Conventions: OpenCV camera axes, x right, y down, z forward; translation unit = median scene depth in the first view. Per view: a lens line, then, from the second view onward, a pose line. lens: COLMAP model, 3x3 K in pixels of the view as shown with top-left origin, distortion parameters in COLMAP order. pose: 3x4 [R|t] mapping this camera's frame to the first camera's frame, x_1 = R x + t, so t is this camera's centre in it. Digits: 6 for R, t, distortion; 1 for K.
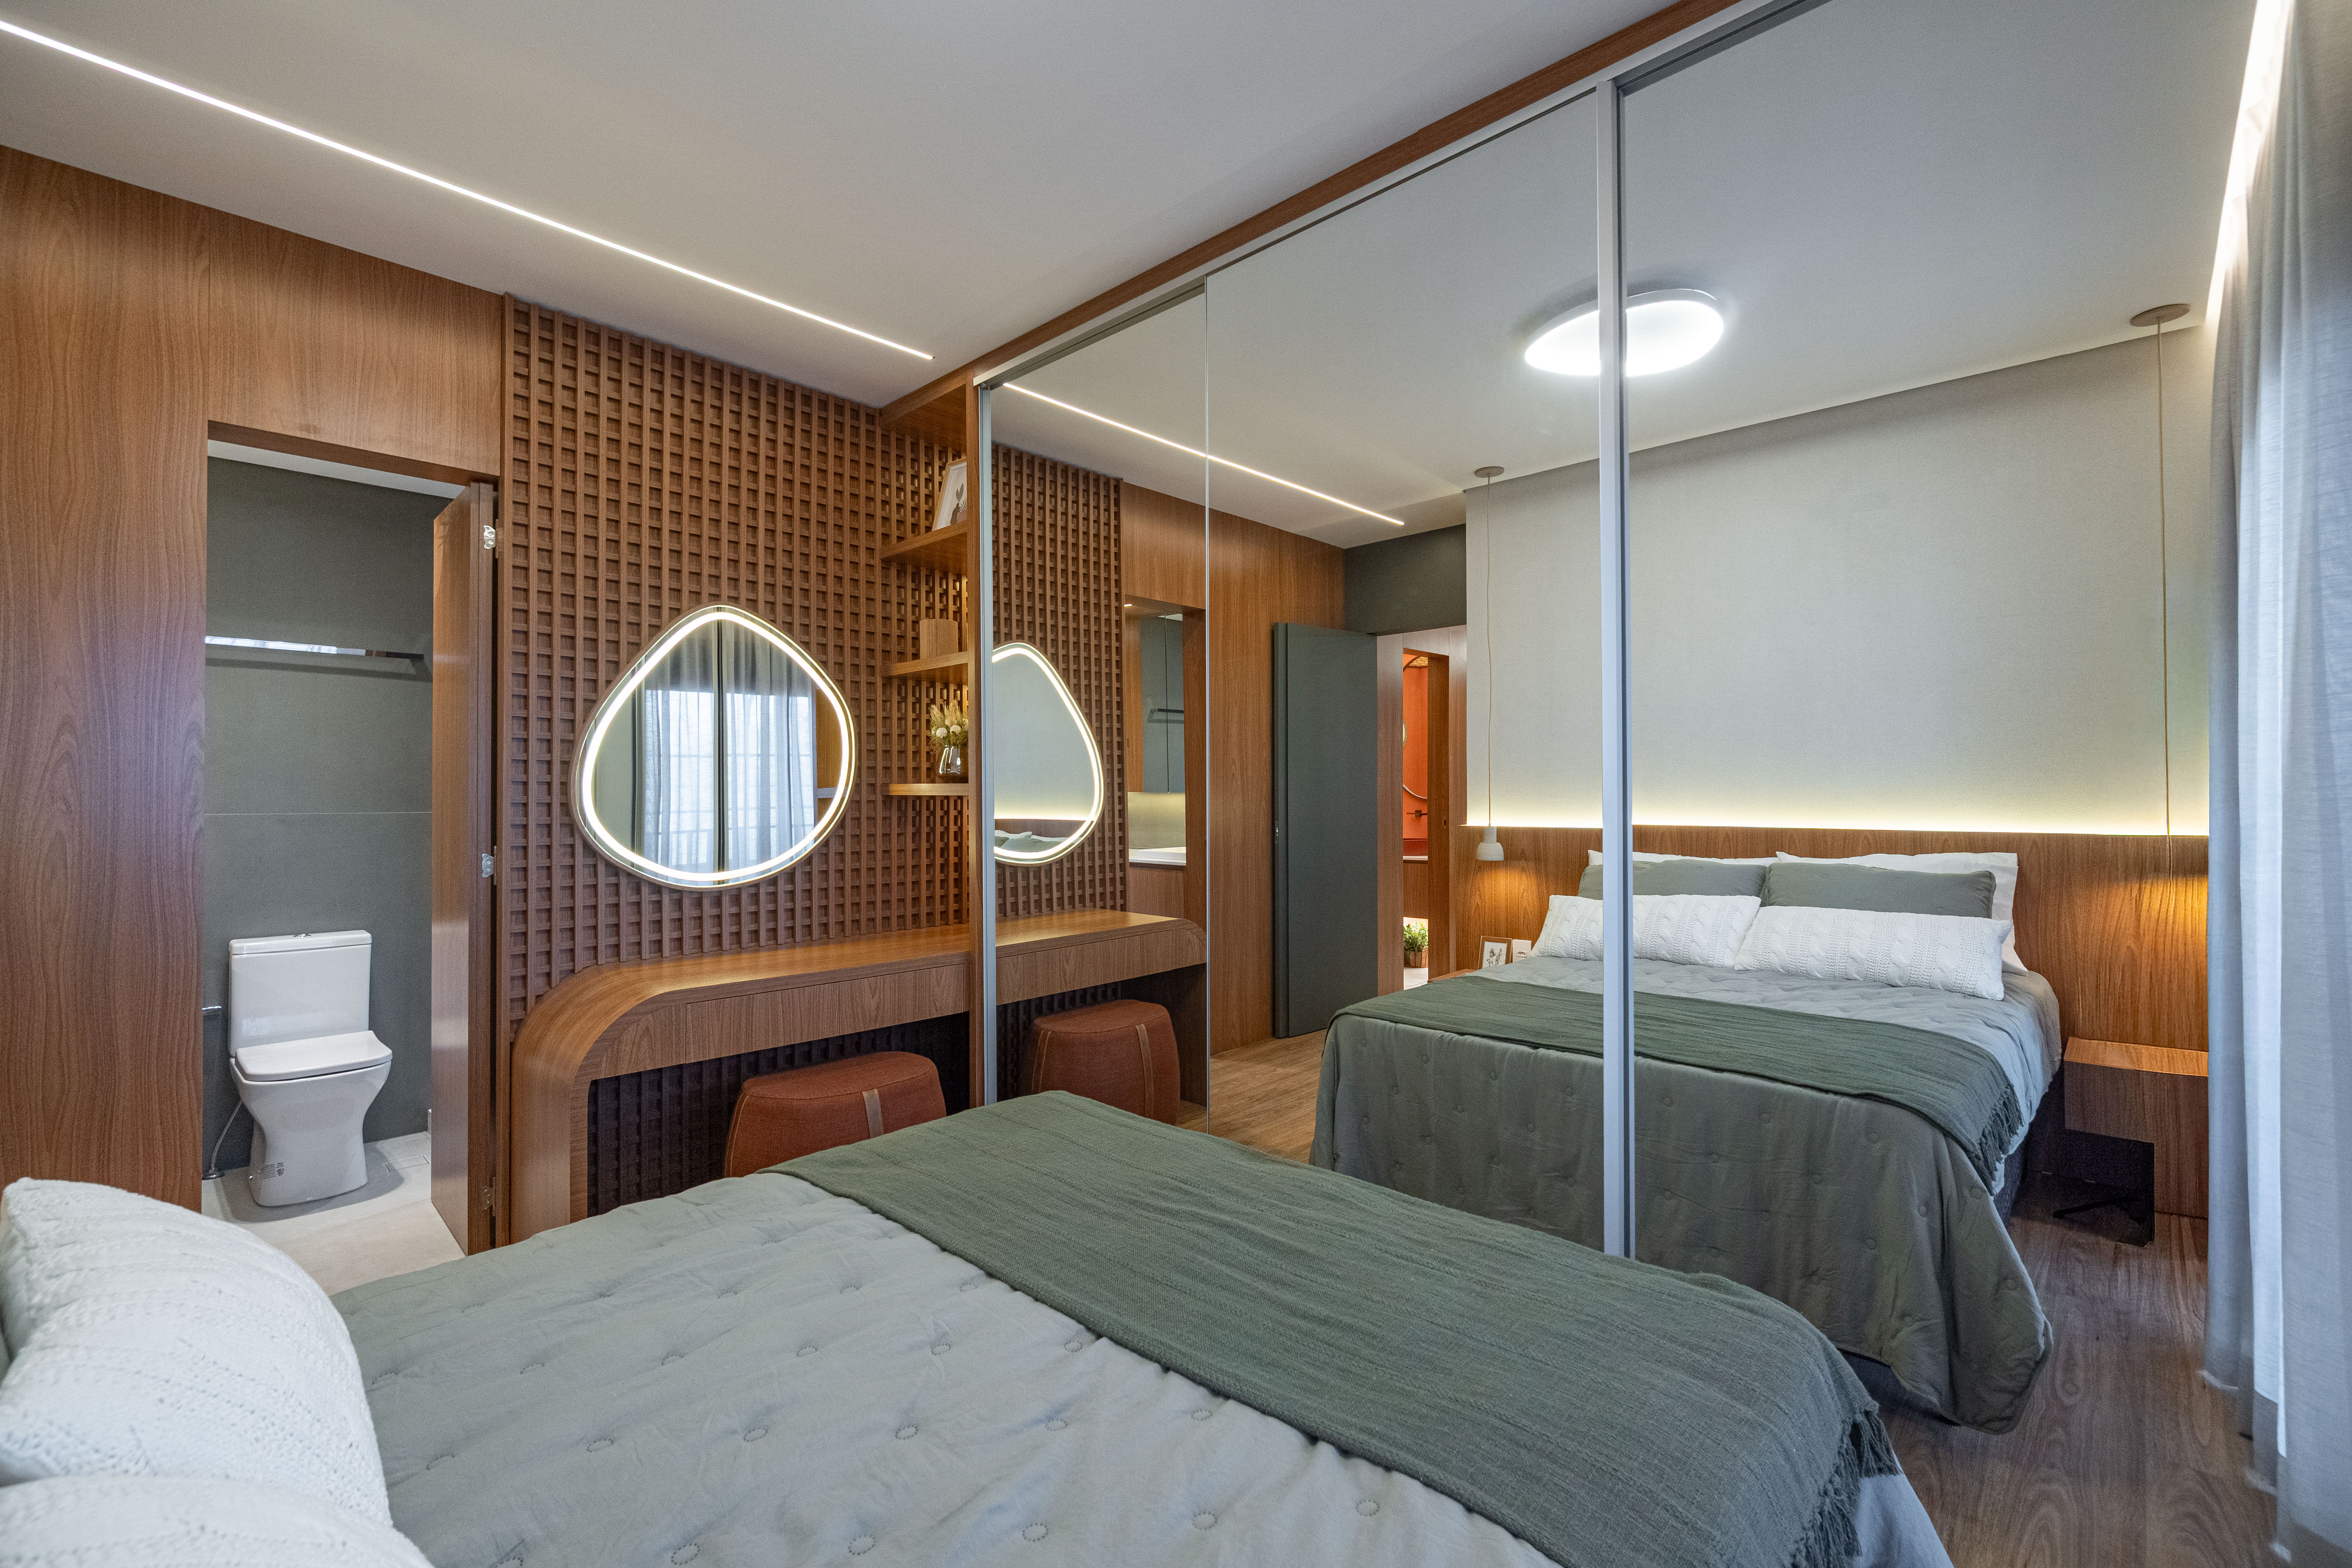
lens RADIAL K [[1019.0, 0, 1156.0], [0, 1019.0, 794.0], [0, 0, 1]] dist [-0.006181, 0.000360]
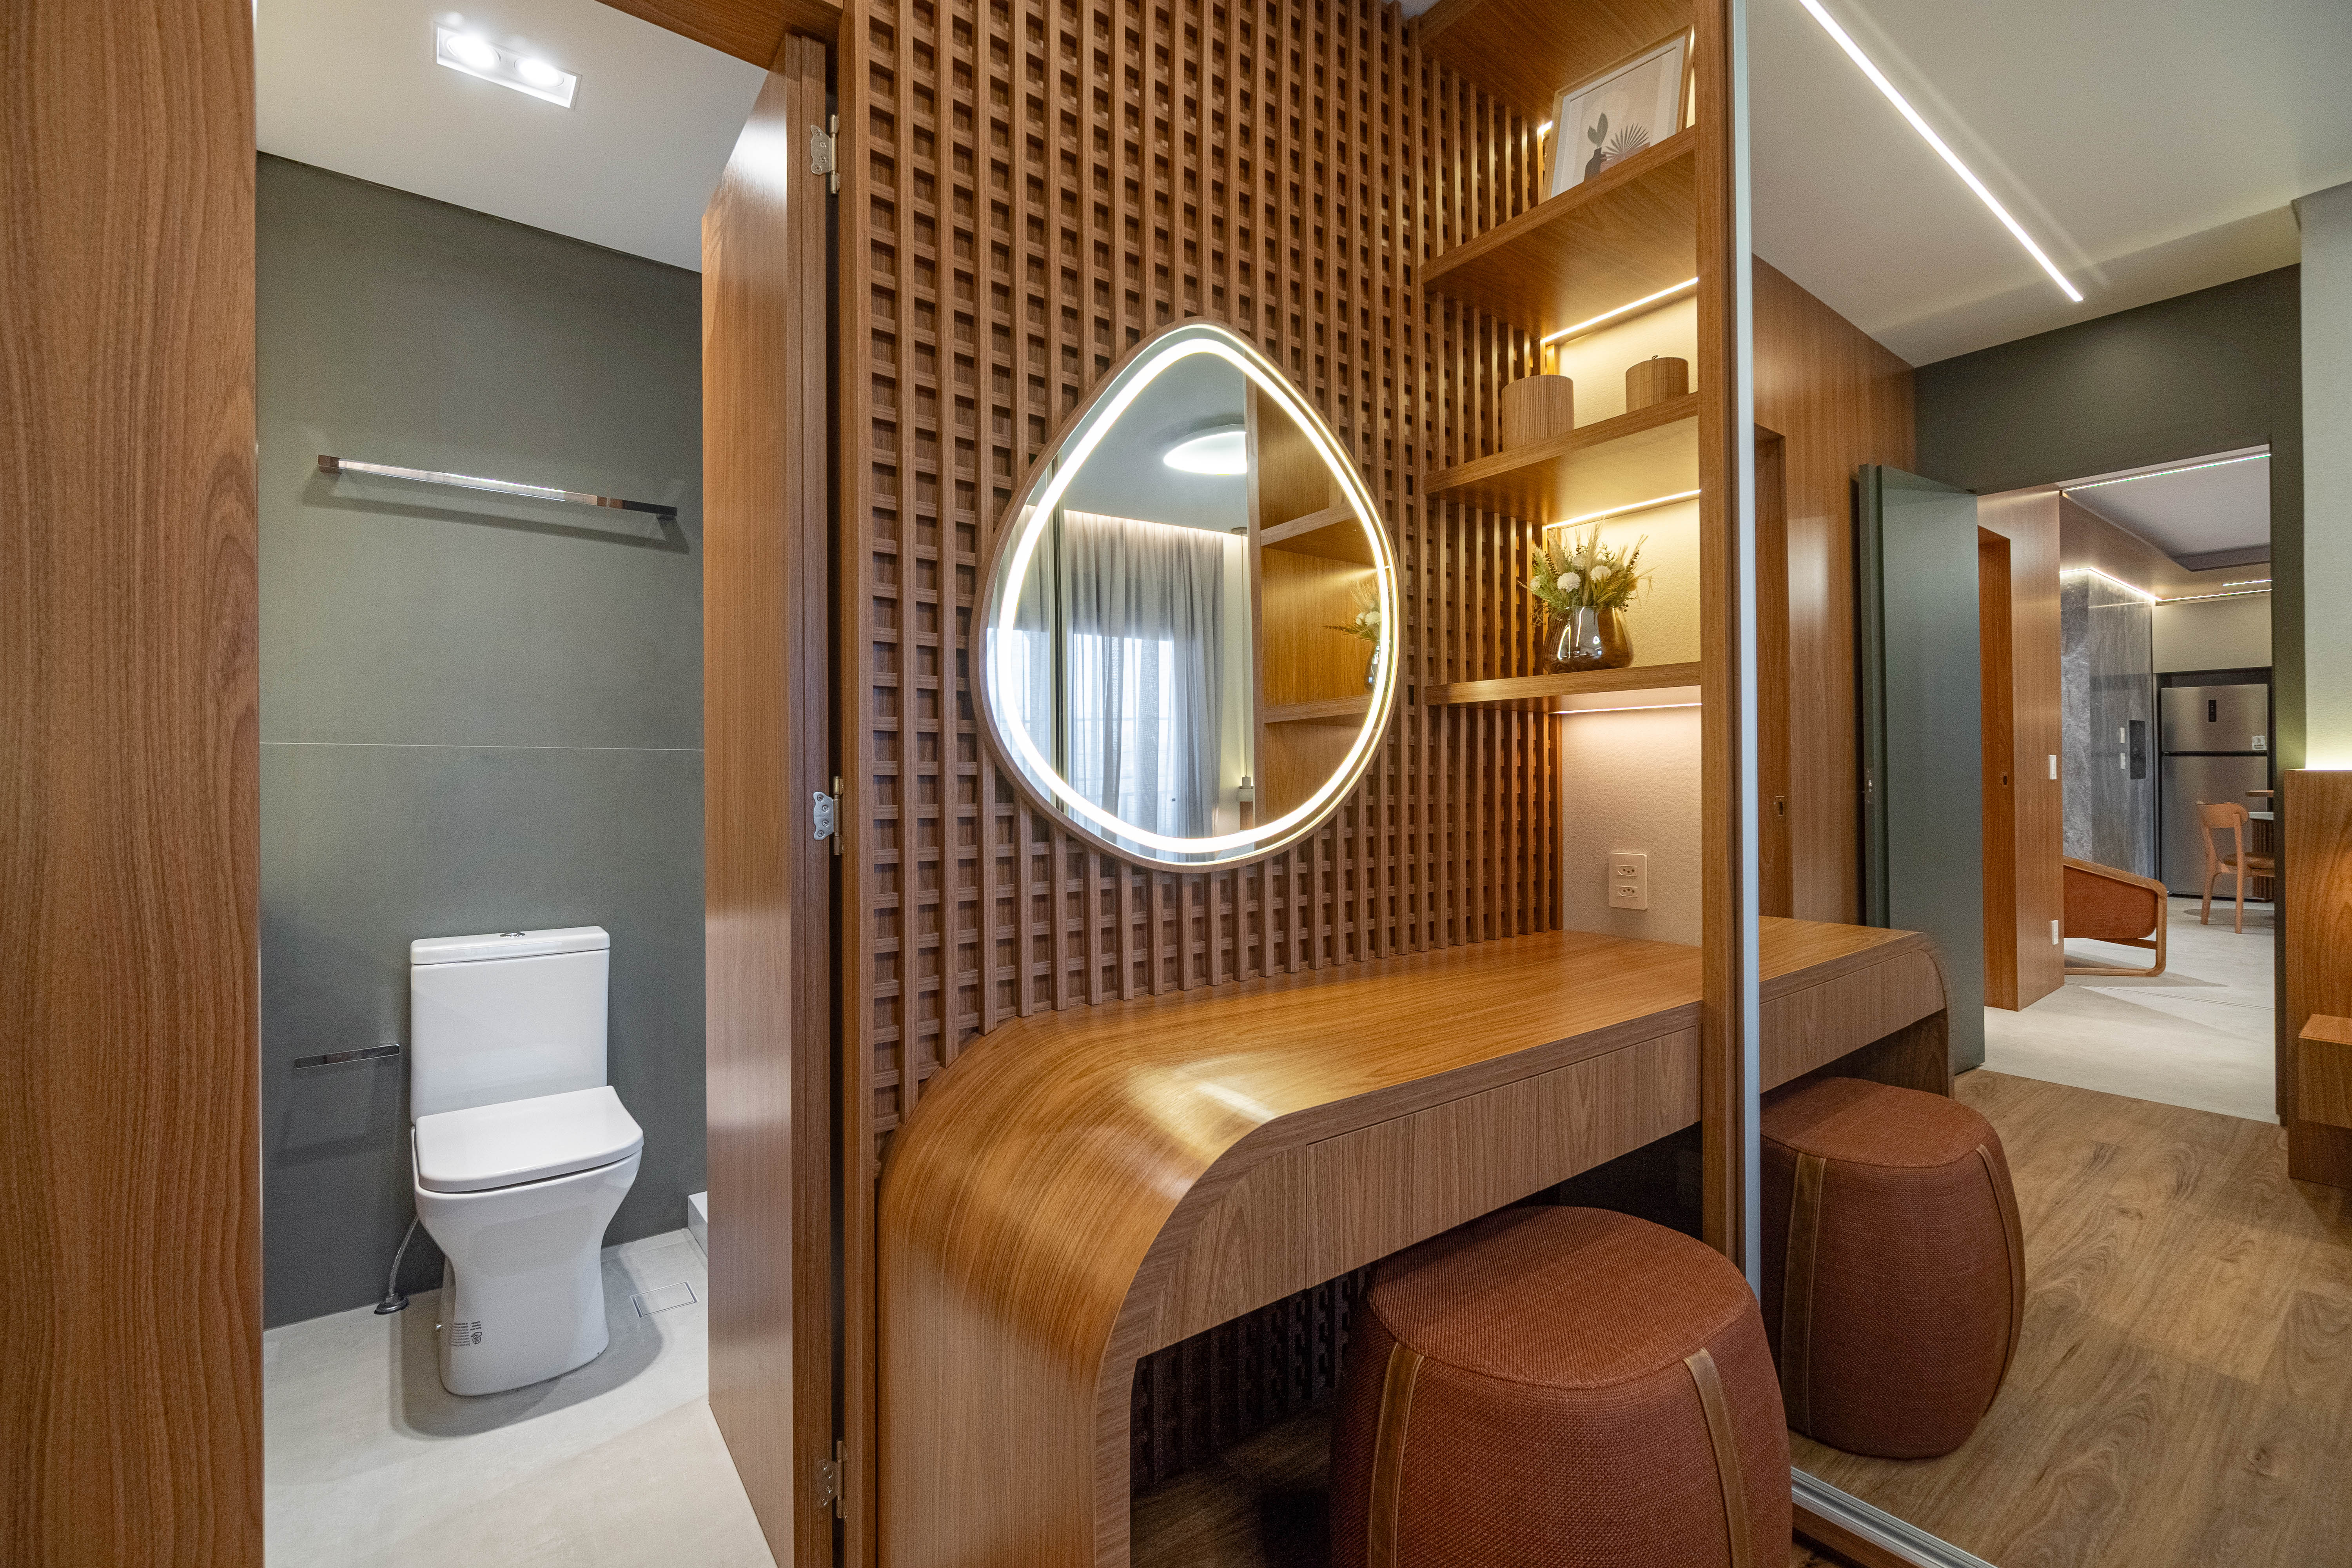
lens RADIAL K [[1019.0, 0, 1156.0], [0, 1019.0, 794.0], [0, 0, 1]] dist [-0.006181, 0.000360]
pose [[0.987078, -0.000540, -0.160239, -0.398314], [0.002506, 0.999924, 0.012065, 0.051178], [0.160221, -0.012310, 0.987004, 0.510516]]
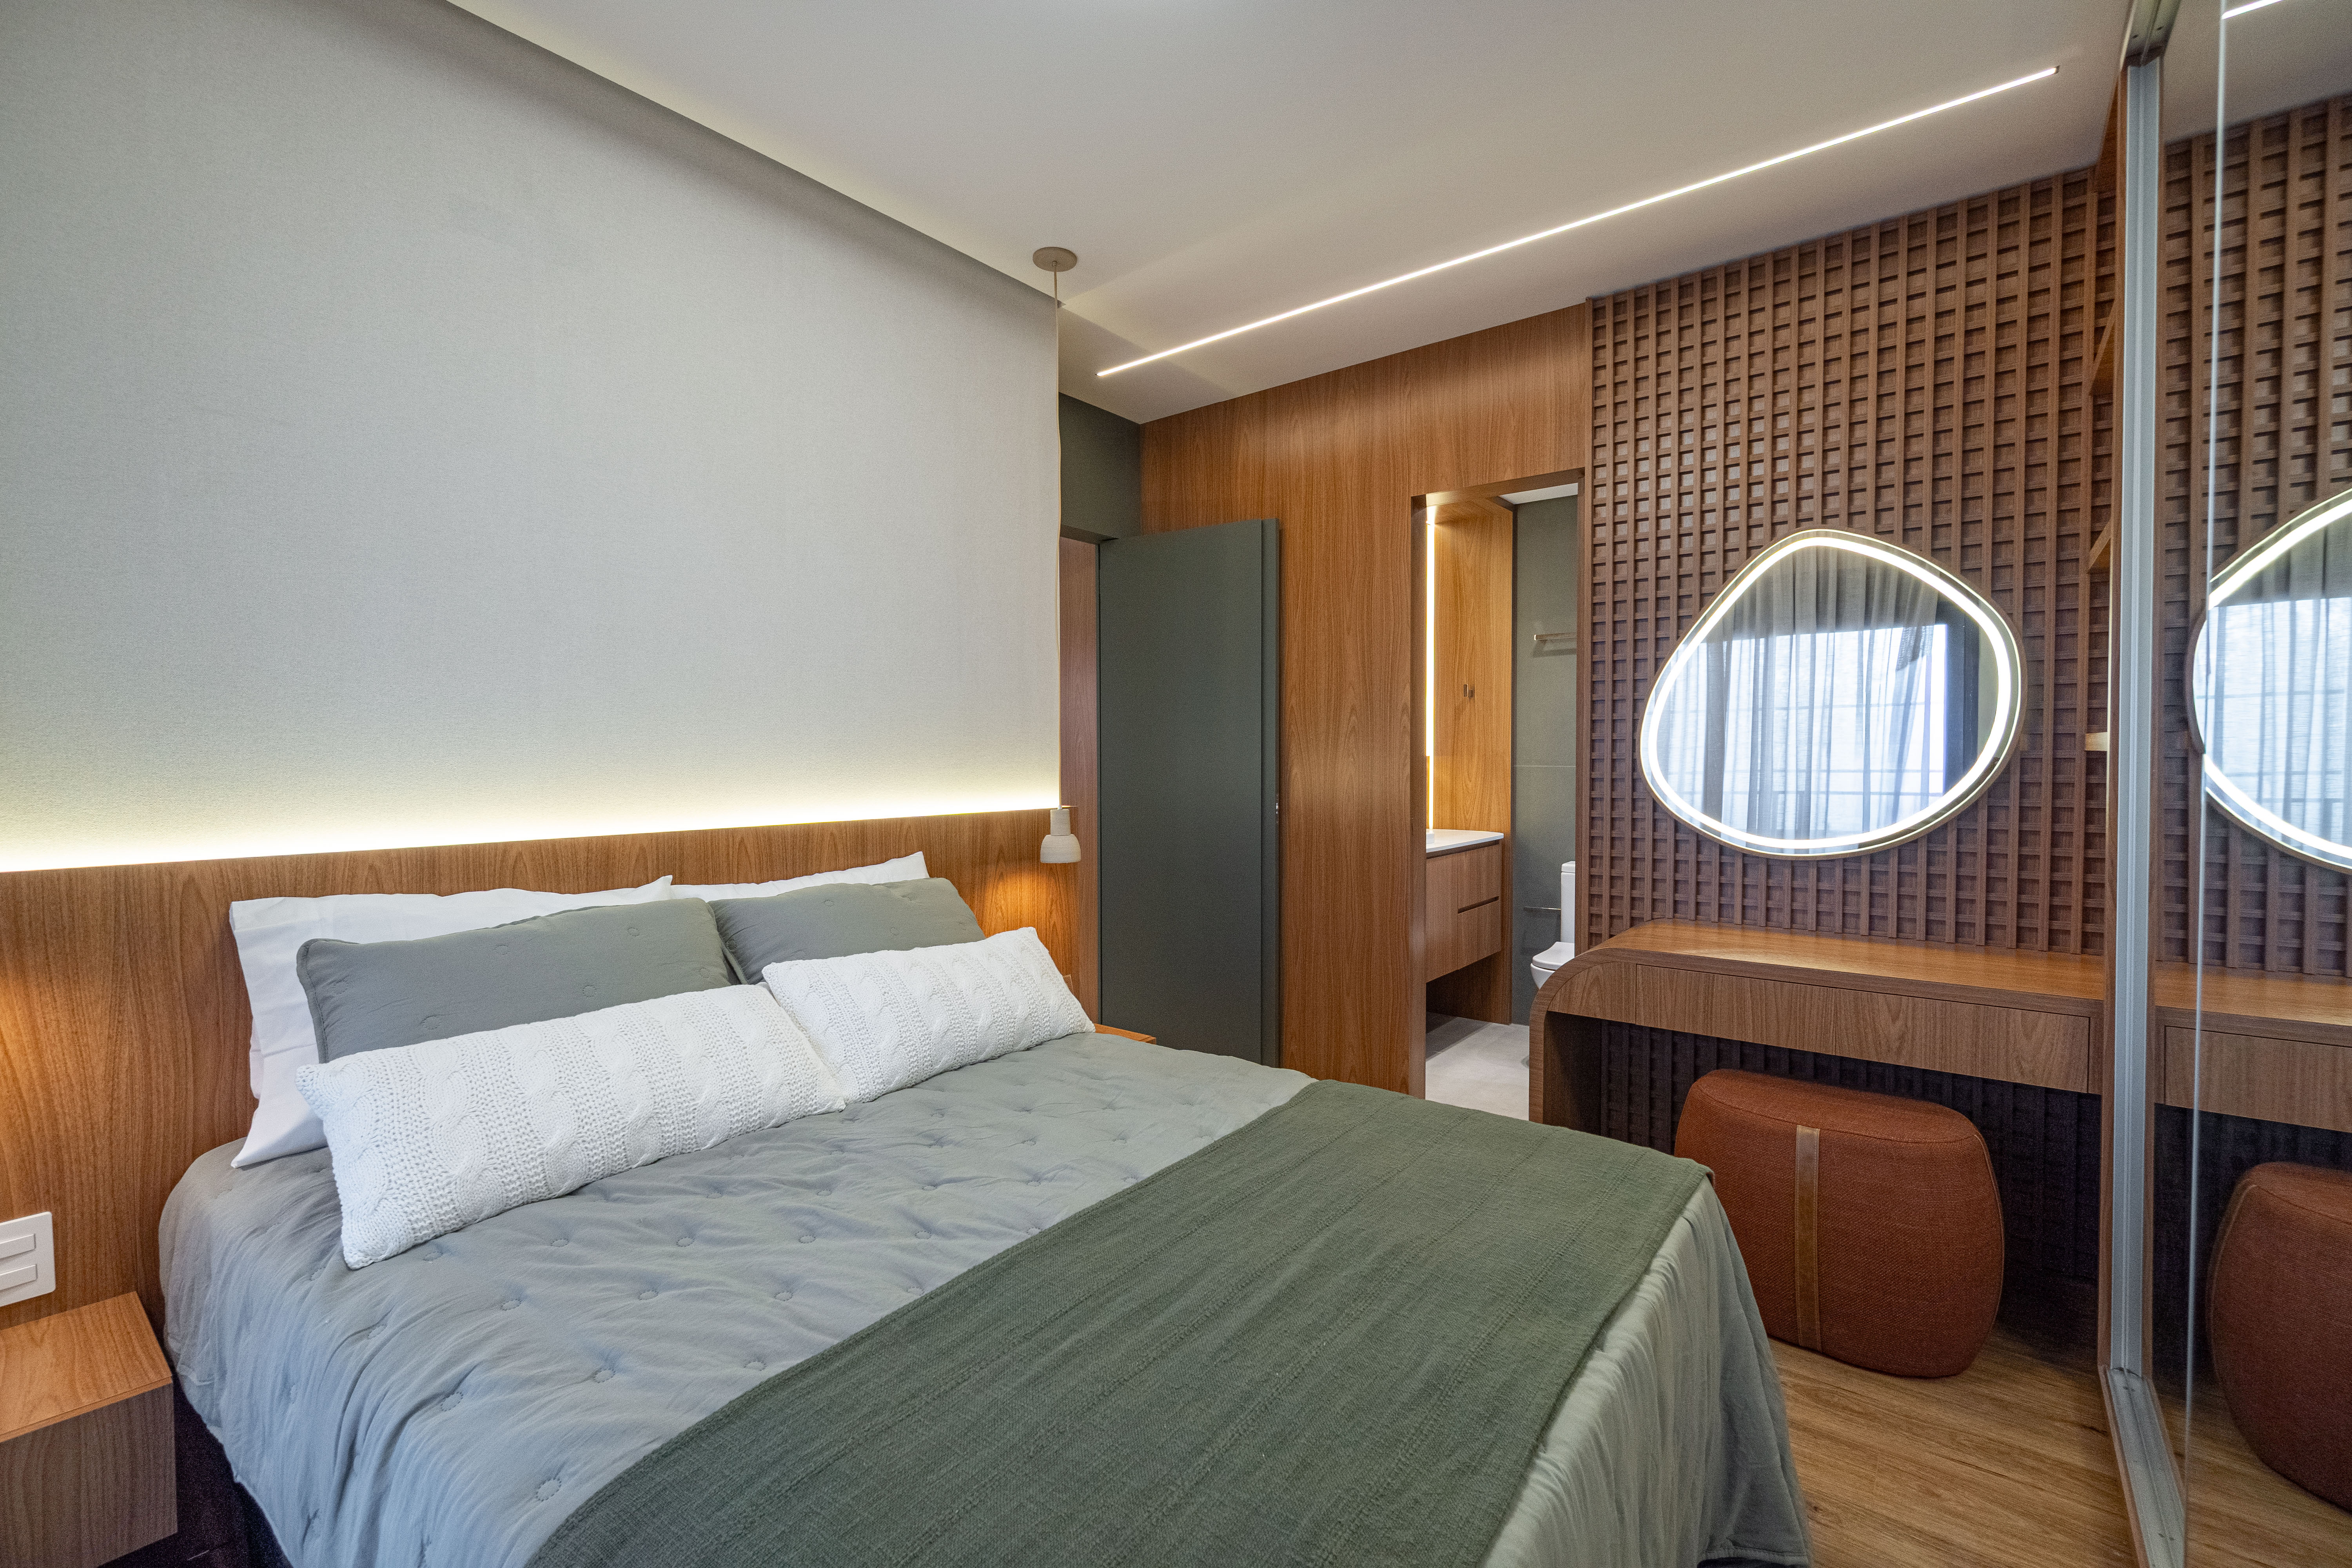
lens RADIAL K [[1019.0, 0, 1156.0], [0, 1019.0, 794.0], [0, 0, 1]] dist [-0.006181, 0.000360]
pose [[0.082910, 0.039953, -0.995756, 0.414540], [0.007561, 0.999142, 0.040718, -0.001795], [0.996528, -0.010905, 0.082536, 0.401957]]
